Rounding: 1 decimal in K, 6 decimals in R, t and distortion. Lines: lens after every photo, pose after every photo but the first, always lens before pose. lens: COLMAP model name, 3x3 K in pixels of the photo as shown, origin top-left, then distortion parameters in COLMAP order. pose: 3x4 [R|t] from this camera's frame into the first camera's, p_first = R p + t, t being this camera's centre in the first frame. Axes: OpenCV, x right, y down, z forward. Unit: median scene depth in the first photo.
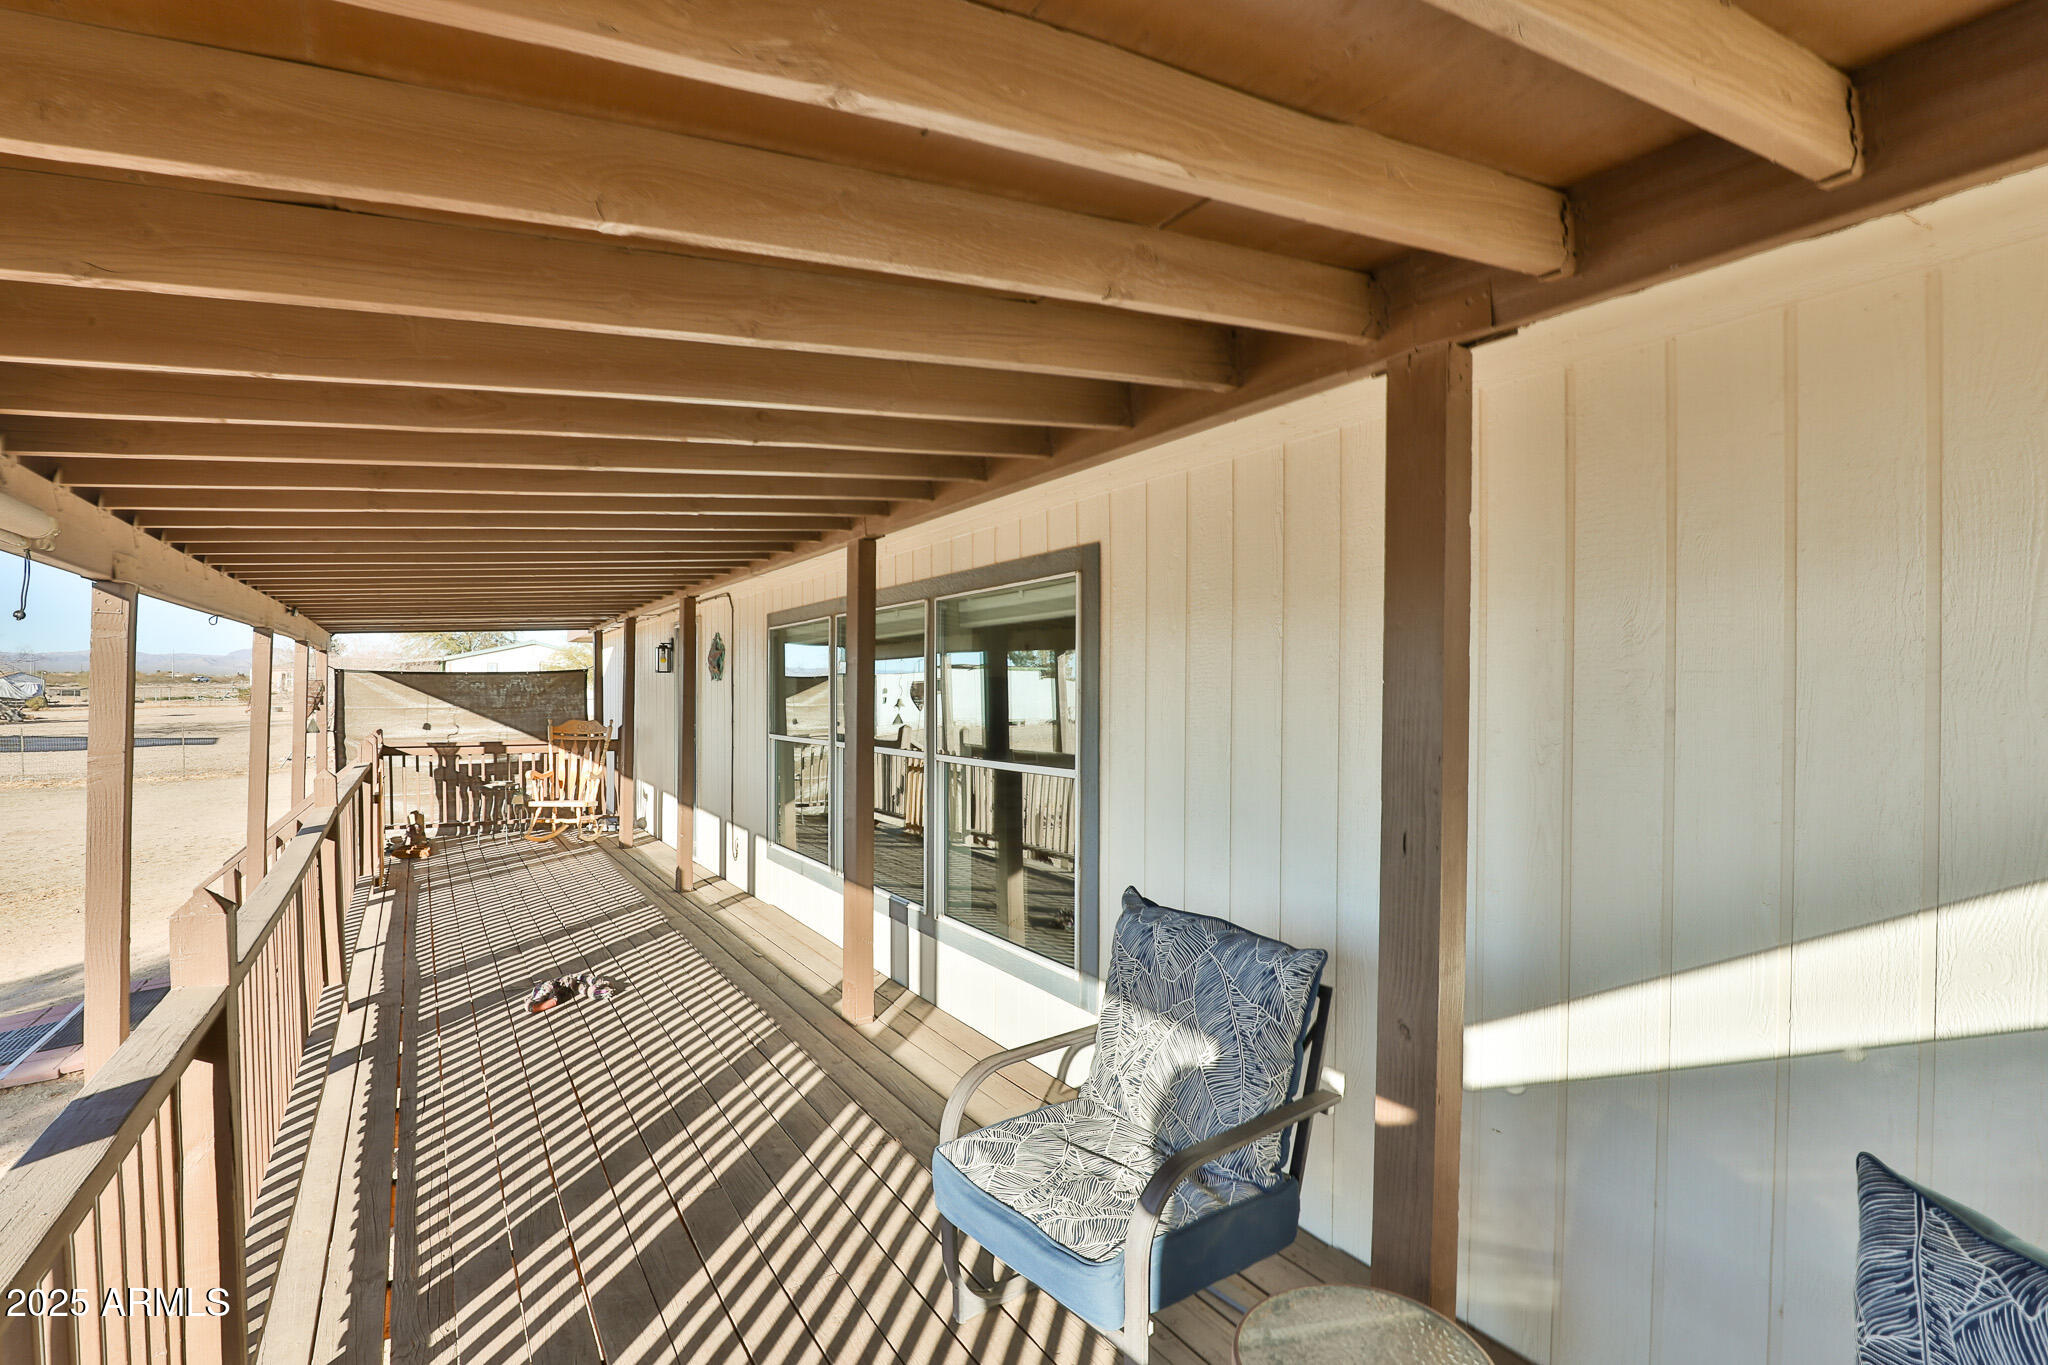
lens RADIAL K [[991.7, 0, 1029.7], [0, 991.7, 692.5], [0, 0, 1]] dist [-0.037045, 0.006105]
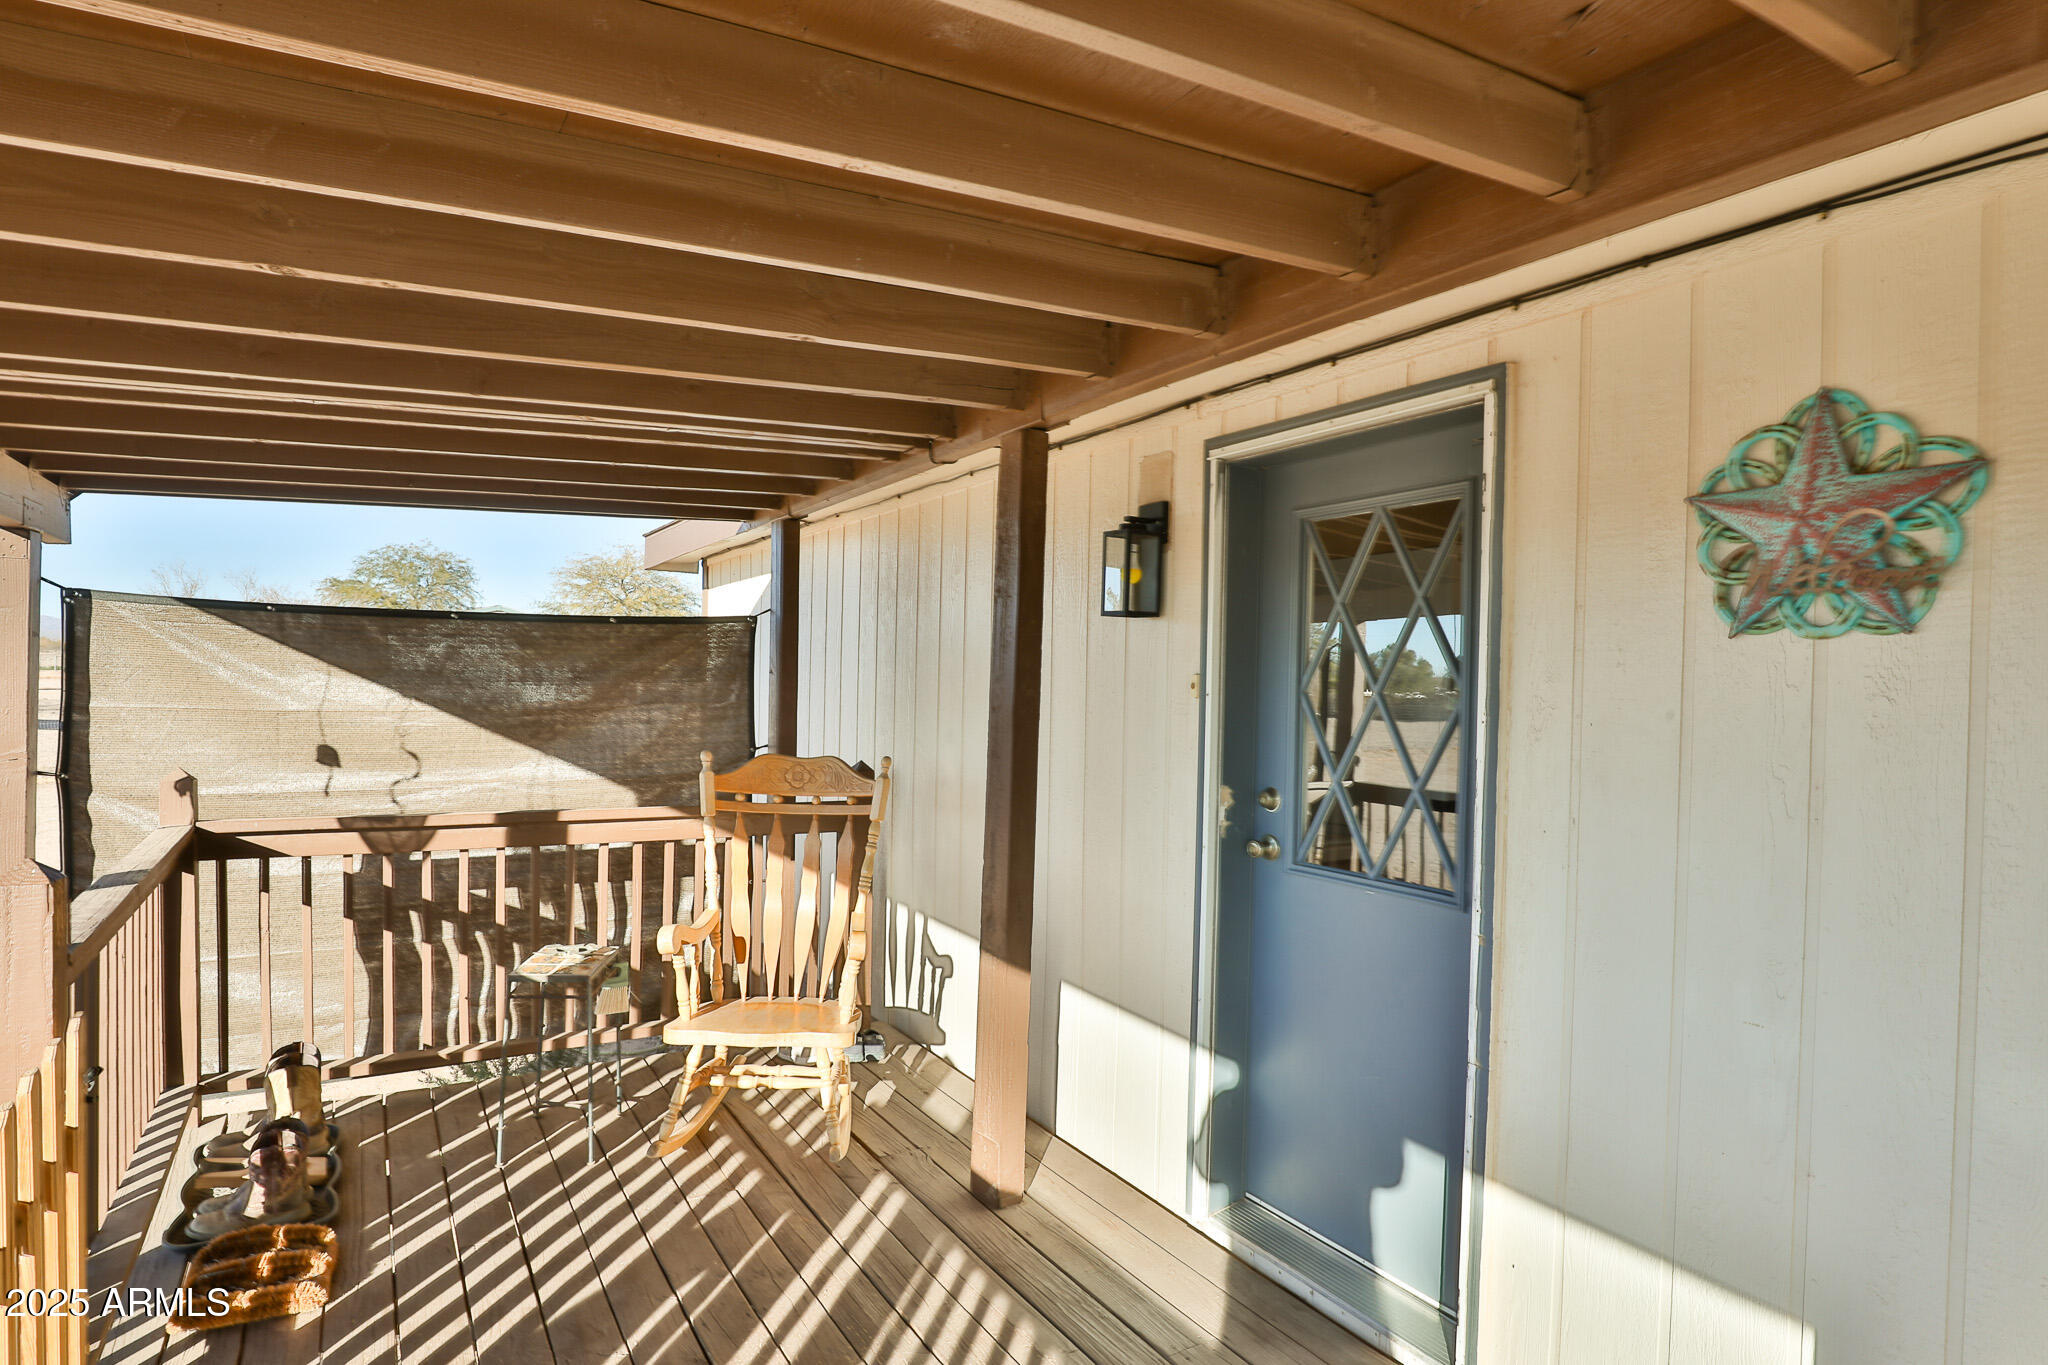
lens RADIAL K [[1077.5, 0, 1036.3], [0, 1077.5, 694.5], [0, 0, 1]] dist [-0.020535, -0.000429]
pose [[0.999844, 0.016718, 0.005776, -0.379853], [-0.016813, 0.999718, 0.016747, -0.000105], [-0.005495, -0.016842, 0.999843, 0.634284]]
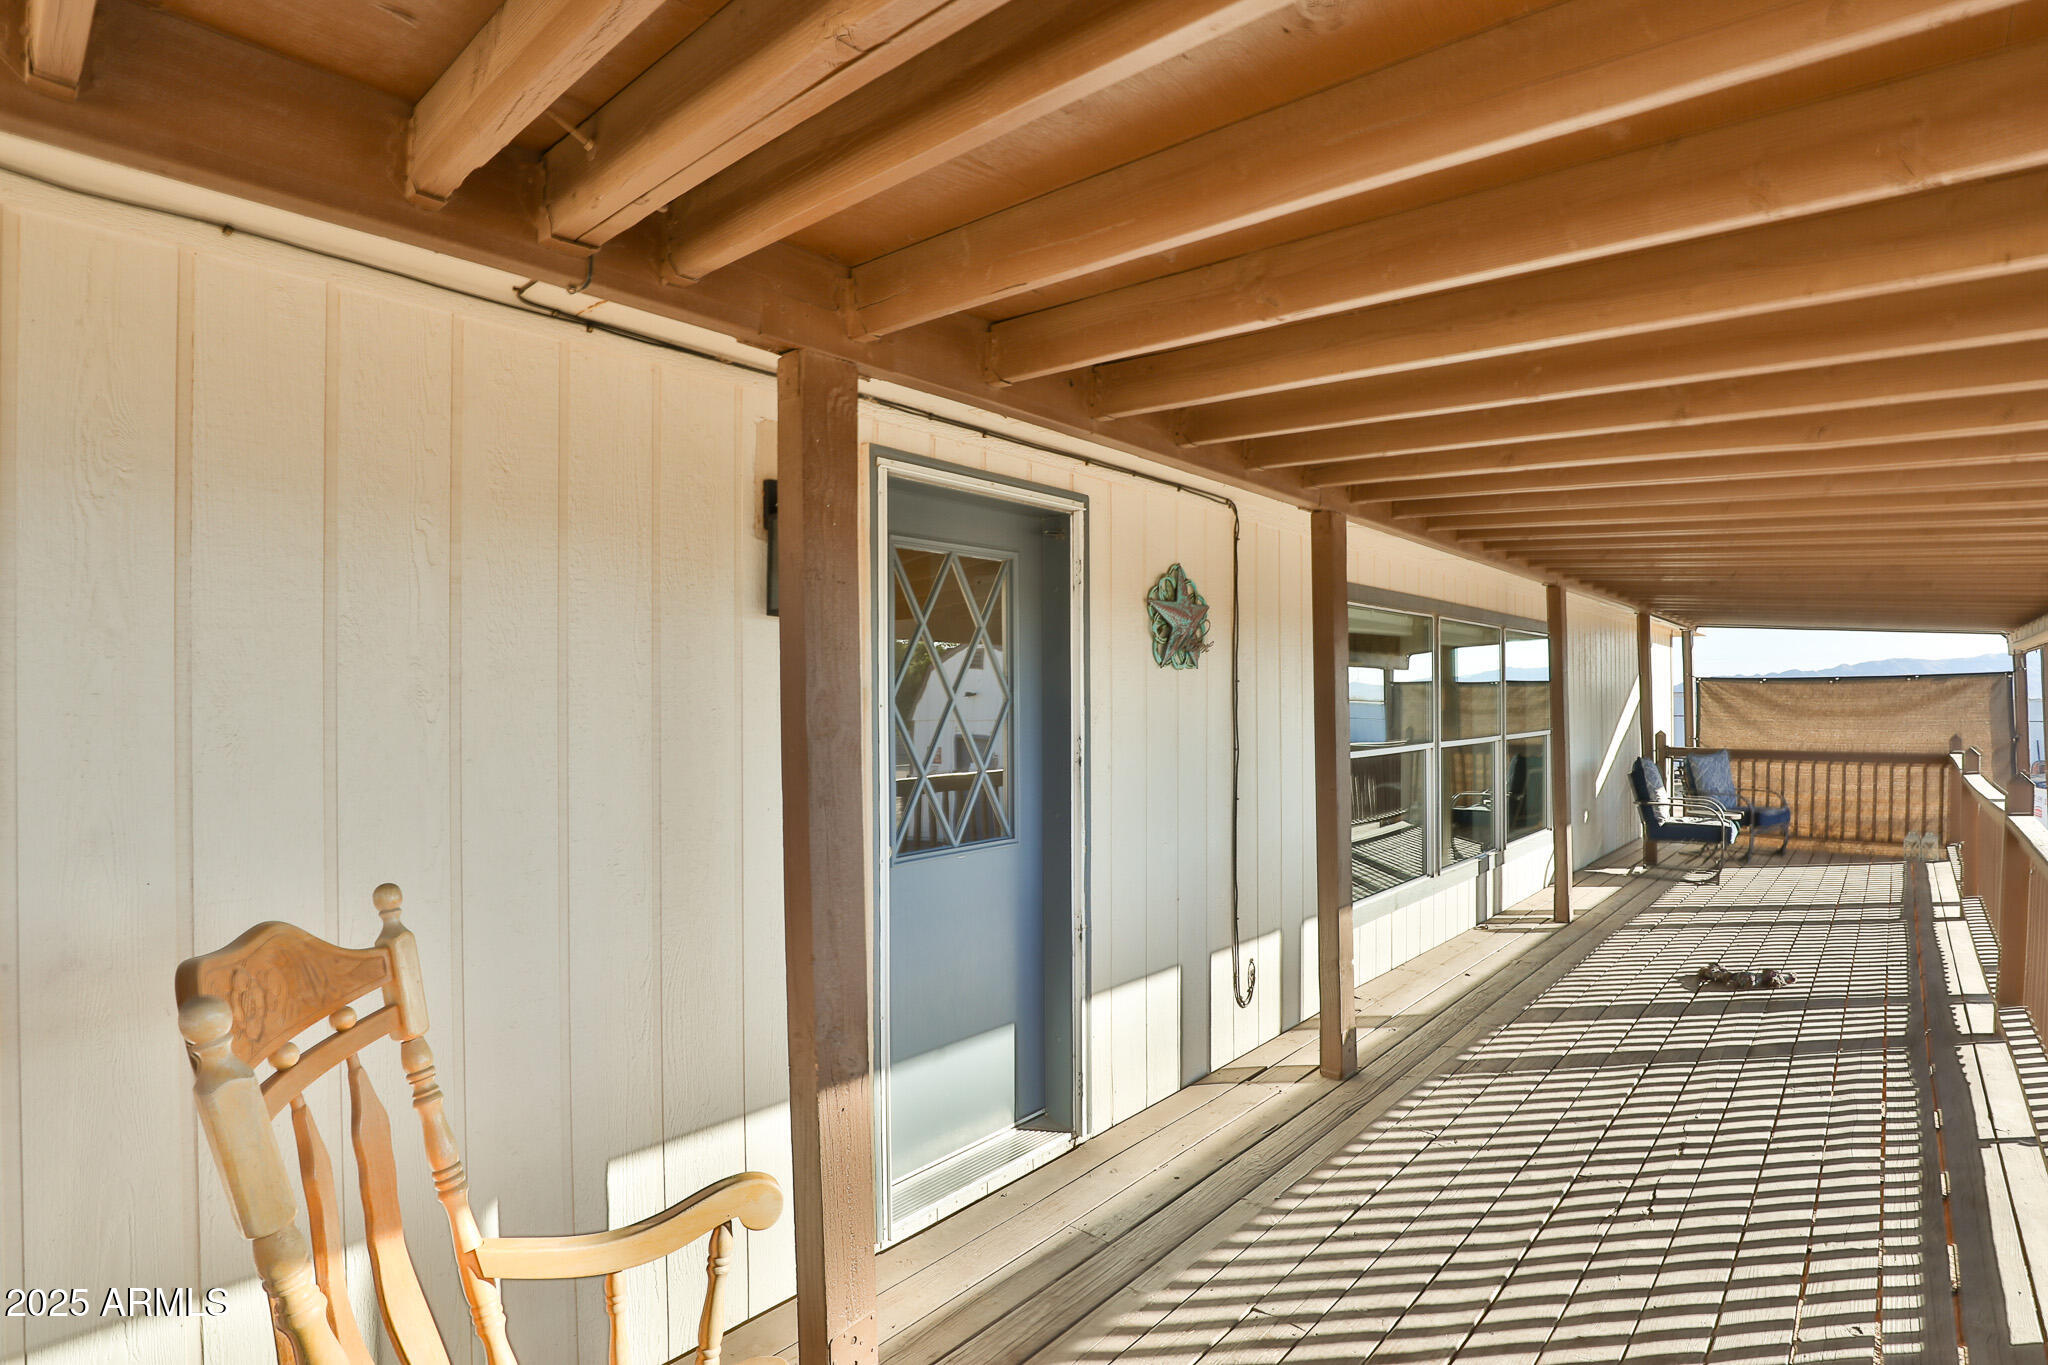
lens RADIAL K [[991.7, 0, 1029.7], [0, 991.7, 692.5], [0, 0, 1]] dist [-0.037045, 0.006105]
pose [[-0.288105, 0.010828, 0.957538, -0.579994], [0.011668, 0.999902, -0.007796, 0.002393], [-0.957528, 0.008926, -0.288203, 0.944377]]
